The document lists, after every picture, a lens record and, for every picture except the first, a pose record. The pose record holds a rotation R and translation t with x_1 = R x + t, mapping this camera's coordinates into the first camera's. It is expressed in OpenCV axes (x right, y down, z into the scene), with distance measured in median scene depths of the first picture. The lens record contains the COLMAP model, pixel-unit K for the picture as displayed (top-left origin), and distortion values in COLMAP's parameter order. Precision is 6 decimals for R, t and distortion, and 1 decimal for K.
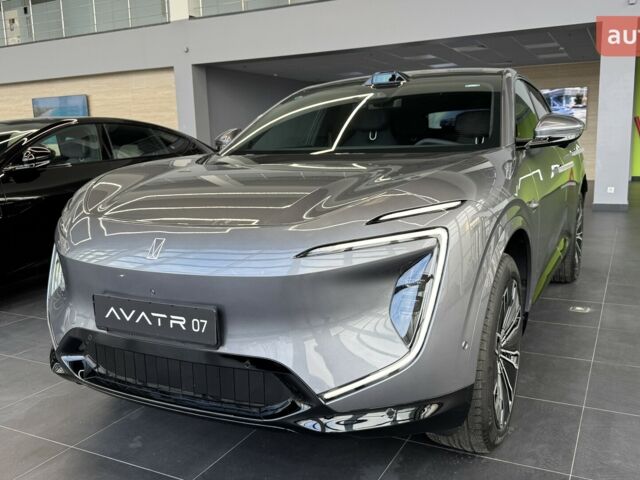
lens RADIAL K [[598.5, 0, 320.0], [0, 598.5, 240.0], [0, 0, 1]] dist [0.202132, -0.398952]
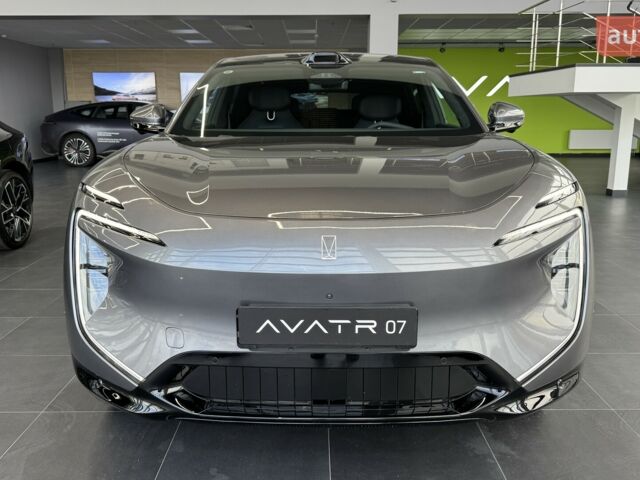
lens RADIAL K [[598.5, 0, 320.0], [0, 598.5, 240.0], [0, 0, 1]] dist [0.202132, -0.398952]
pose [[0.885606, -0.071838, 0.458848, -0.669780], [0.055206, 0.997243, 0.049579, -0.040067], [-0.461145, -0.018576, 0.887130, 0.225201]]
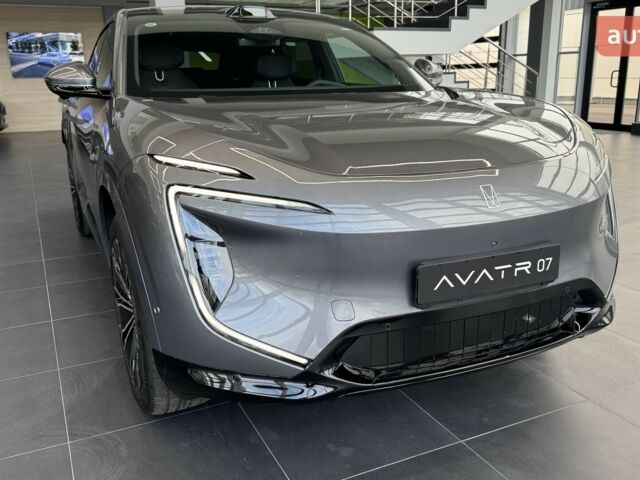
lens RADIAL K [[598.5, 0, 320.0], [0, 598.5, 240.0], [0, 0, 1]] dist [0.202132, -0.398952]
pose [[0.600983, -0.193715, 0.775431, -1.108333], [0.132492, 0.980907, 0.142361, -0.082006], [-0.788204, 0.017182, 0.615174, 0.634394]]
